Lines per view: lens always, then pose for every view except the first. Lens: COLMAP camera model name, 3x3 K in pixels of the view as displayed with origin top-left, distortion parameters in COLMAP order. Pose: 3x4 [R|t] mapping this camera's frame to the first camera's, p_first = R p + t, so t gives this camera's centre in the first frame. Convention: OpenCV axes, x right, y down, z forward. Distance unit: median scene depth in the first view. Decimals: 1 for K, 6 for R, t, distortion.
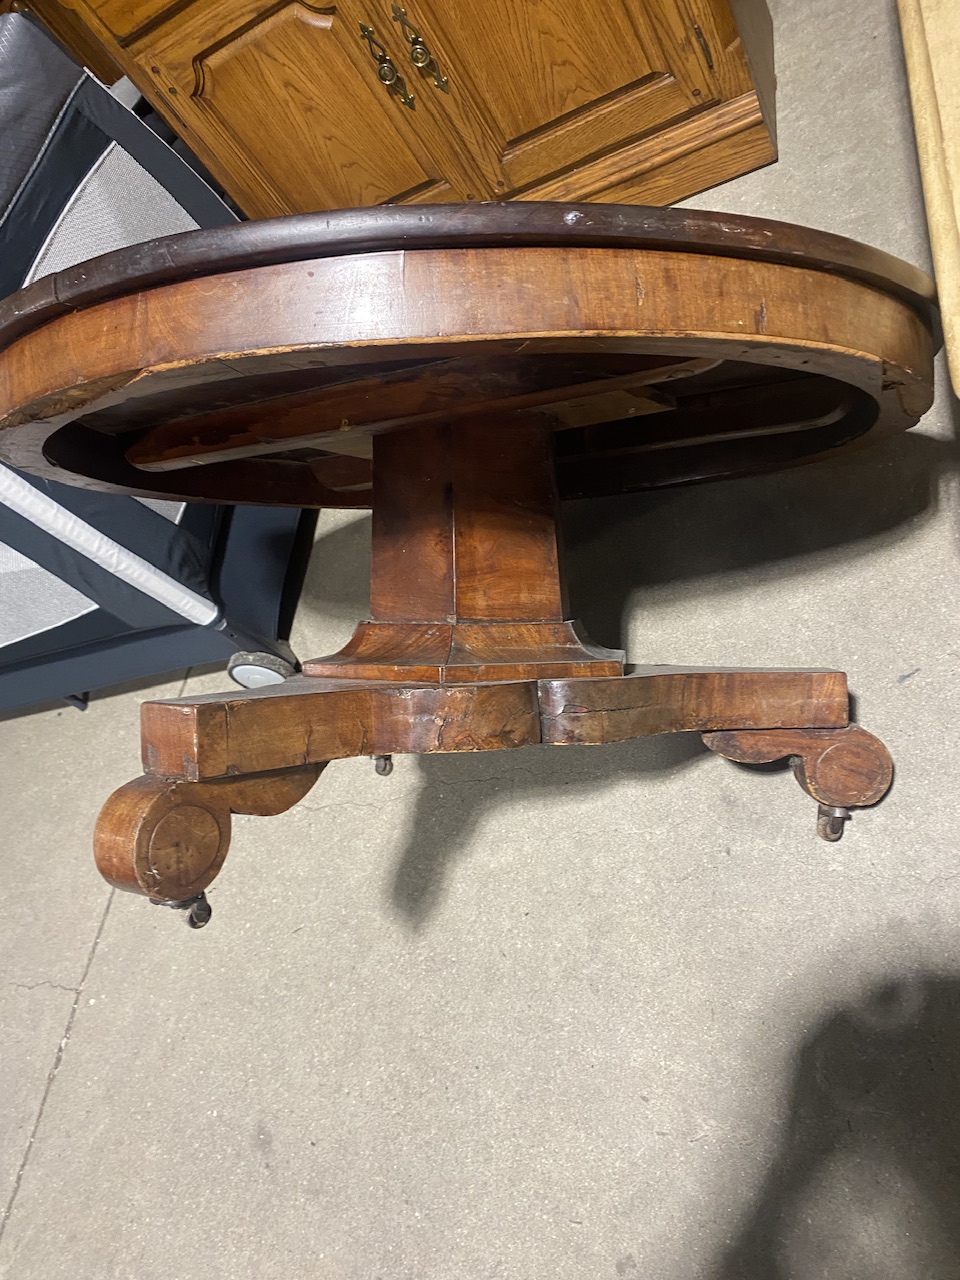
lens RADIAL K [[950.7, 0, 511.7], [0, 950.7, 643.8], [0, 0, 1]] dist [-0.008656, 0.000814]
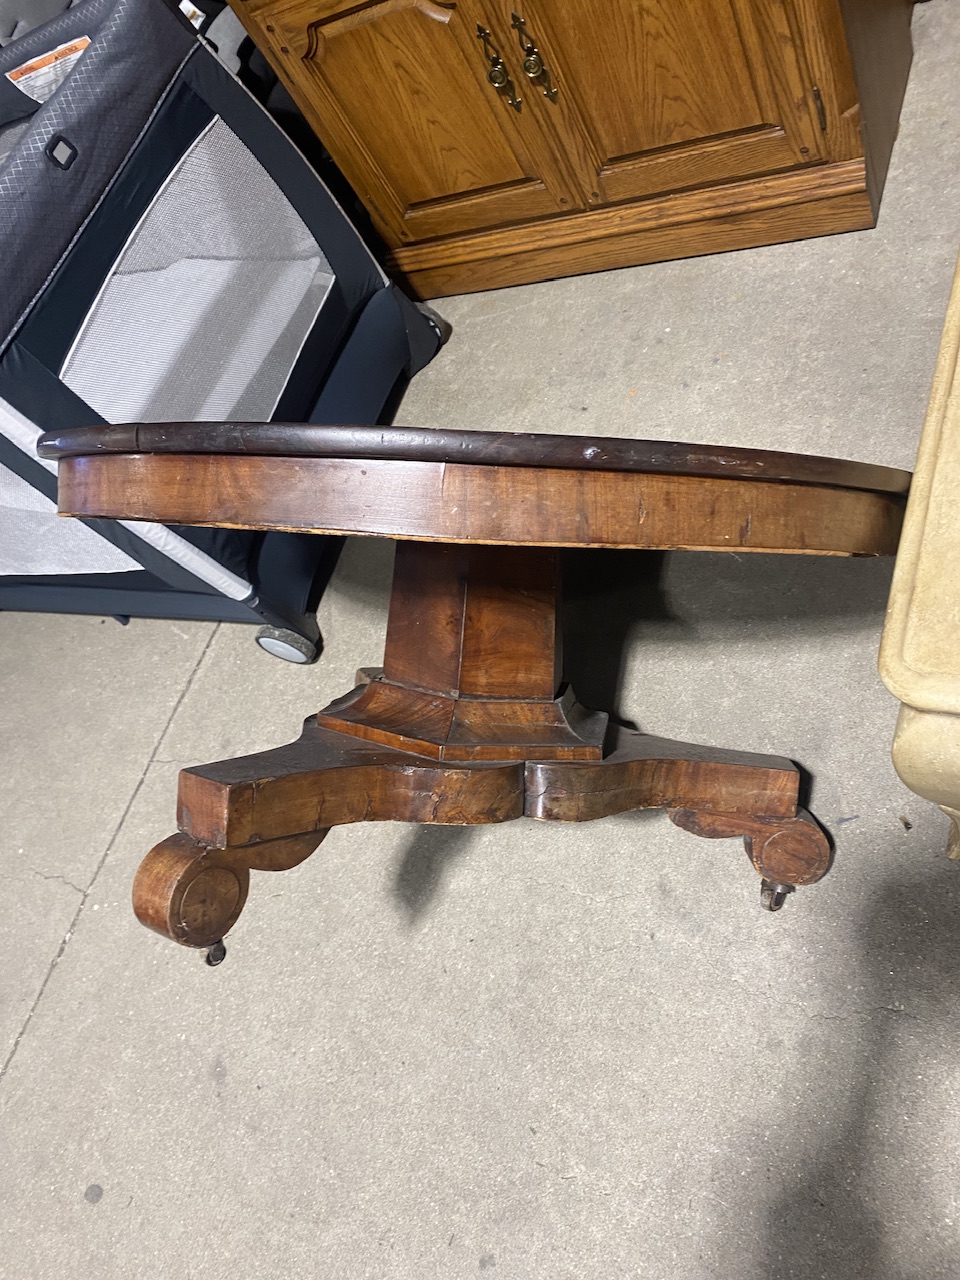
lens RADIAL K [[950.7, 0, 511.7], [0, 950.7, 643.8], [0, 0, 1]] dist [-0.008656, 0.000814]
pose [[0.981891, 0.185936, -0.036293, 0.030142], [-0.179176, 0.973686, 0.140827, -0.179351], [0.061523, -0.131774, 0.989369, -0.055033]]
